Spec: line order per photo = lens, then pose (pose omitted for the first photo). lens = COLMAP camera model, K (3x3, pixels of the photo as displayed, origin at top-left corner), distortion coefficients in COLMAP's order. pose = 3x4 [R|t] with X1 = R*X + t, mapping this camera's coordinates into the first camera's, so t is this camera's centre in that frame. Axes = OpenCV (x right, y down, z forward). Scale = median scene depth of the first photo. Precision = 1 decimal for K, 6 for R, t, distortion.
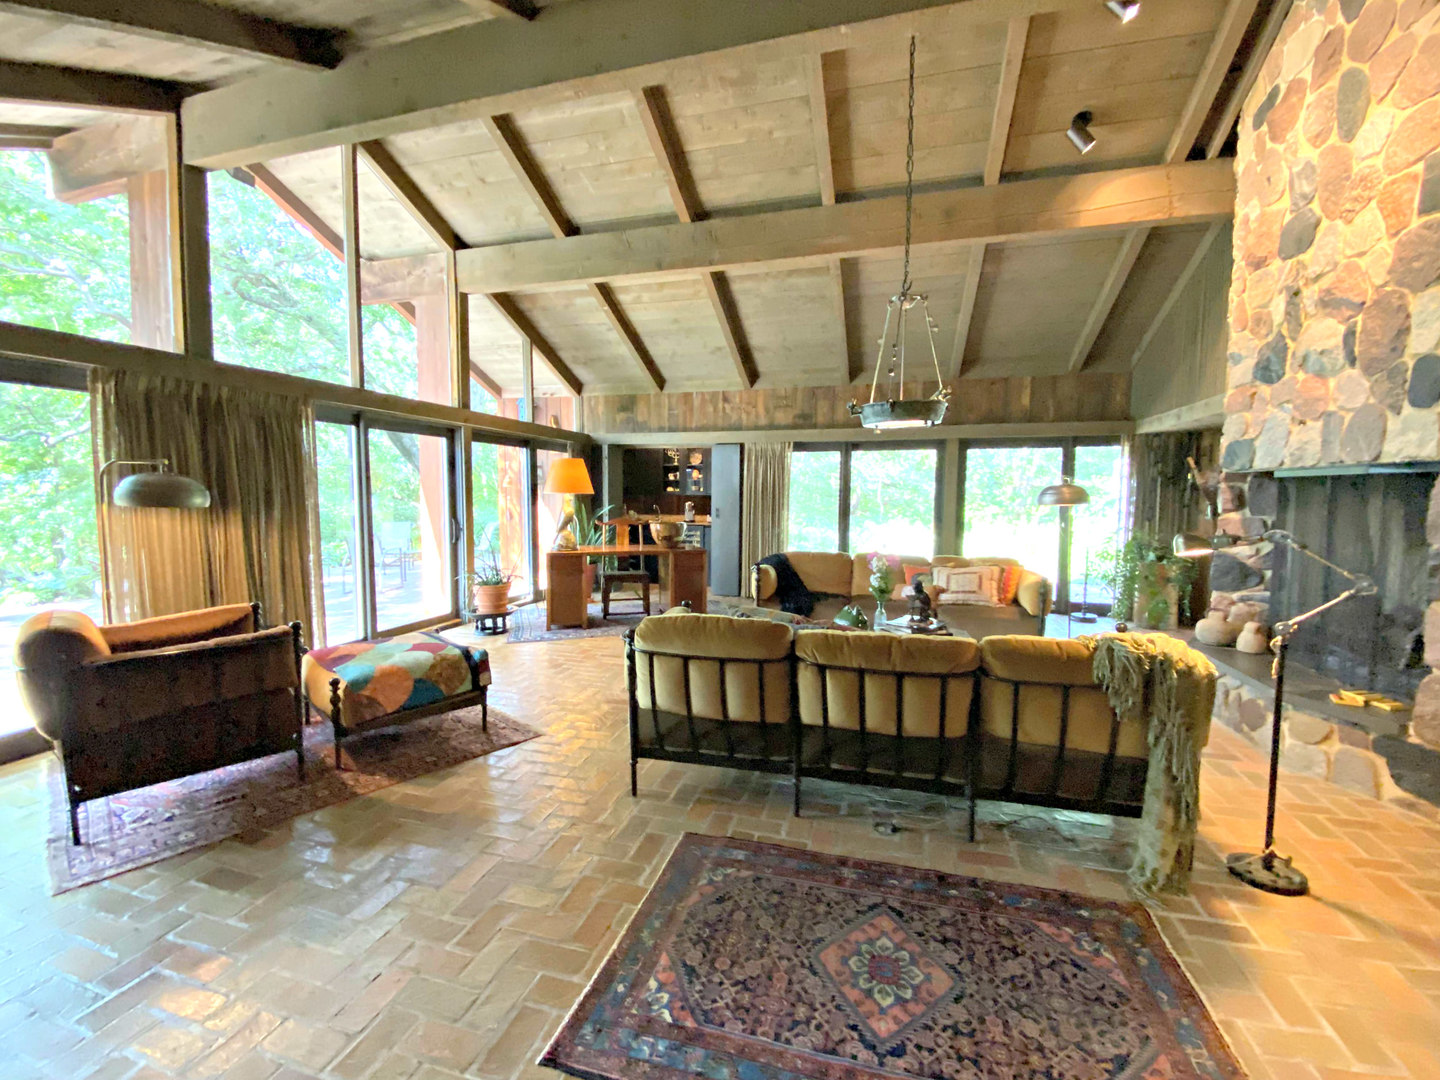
lens RADIAL K [[619.7, 0, 720.0], [0, 619.7, 540.0], [0, 0, 1]] dist [0.022352, -0.019854]
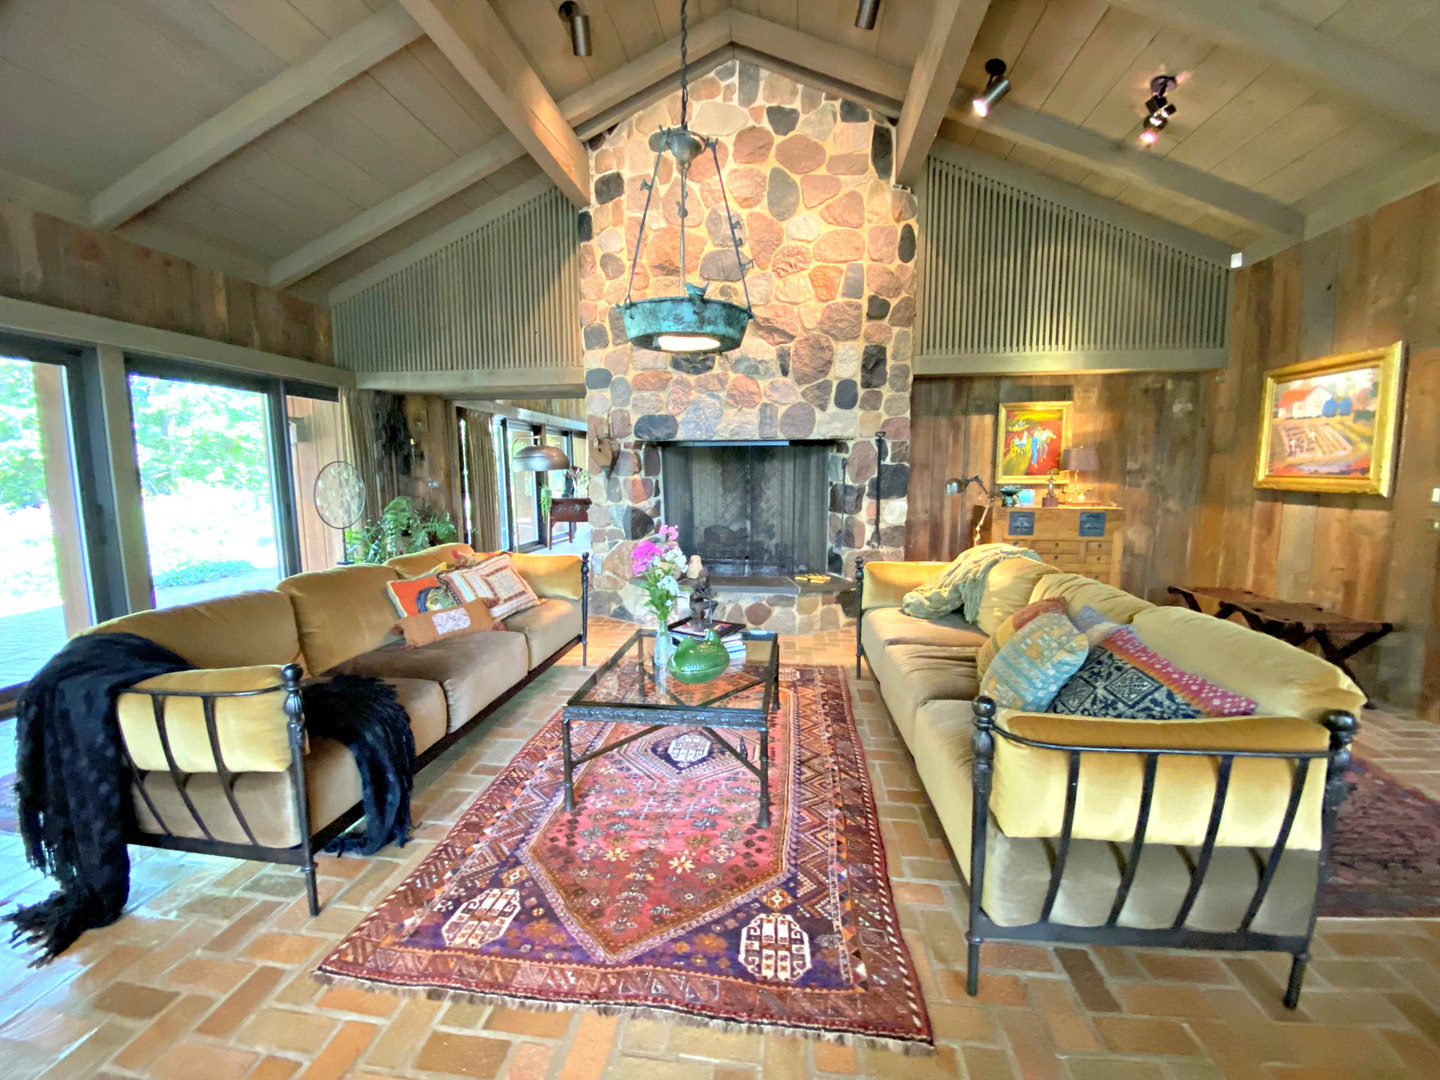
lens RADIAL K [[588.1, 0, 720.0], [0, 588.1, 540.0], [0, 0, 1]] dist [0.024091, -0.020779]
pose [[-0.166483, -0.121802, 0.978493, -0.399849], [0.077006, 0.987705, 0.136051, -0.074402], [-0.983033, 0.098000, -0.155056, 1.252561]]
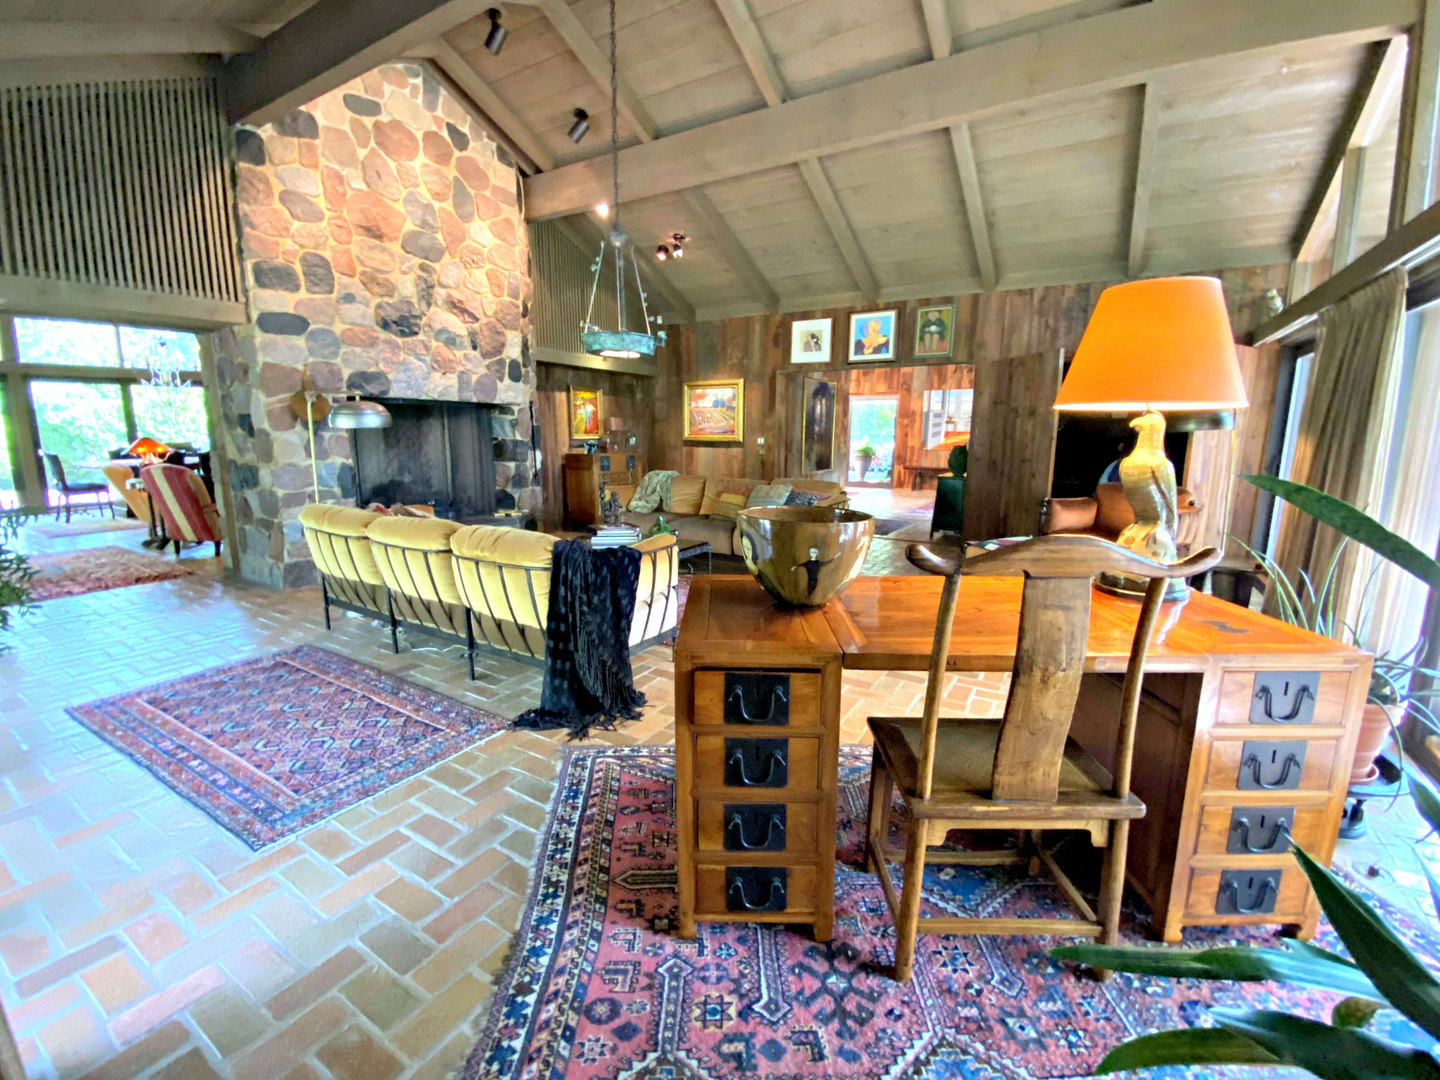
lens RADIAL K [[588.1, 0, 720.0], [0, 588.1, 540.0], [0, 0, 1]] dist [0.024091, -0.020779]
pose [[-0.959630, -0.060965, 0.274578, -0.225539], [0.009986, 0.968226, 0.249878, -0.139809], [-0.281088, 0.242532, -0.928530, 2.309457]]
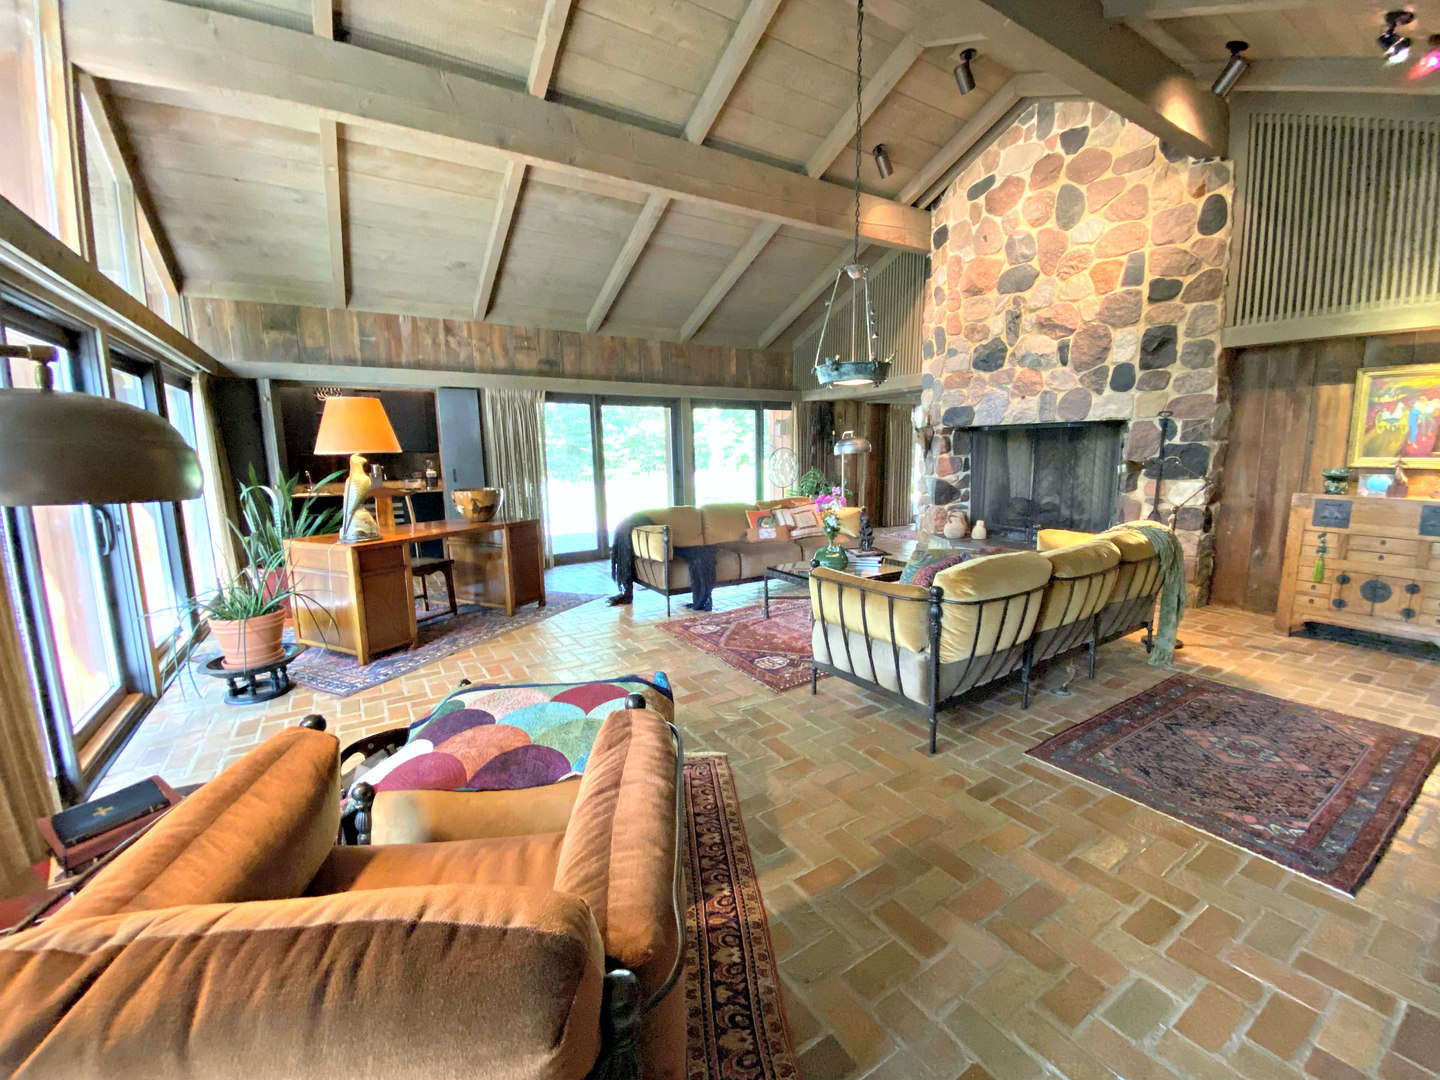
lens RADIAL K [[599.9, 0, 720.0], [0, 599.9, 540.0], [0, 0, 1]] dist [0.041258, -0.035442]
pose [[0.657741, -0.130118, 0.741920, -0.843836], [0.075863, 0.991402, 0.106616, -0.041067], [-0.749414, -0.013842, 0.661957, 0.511821]]
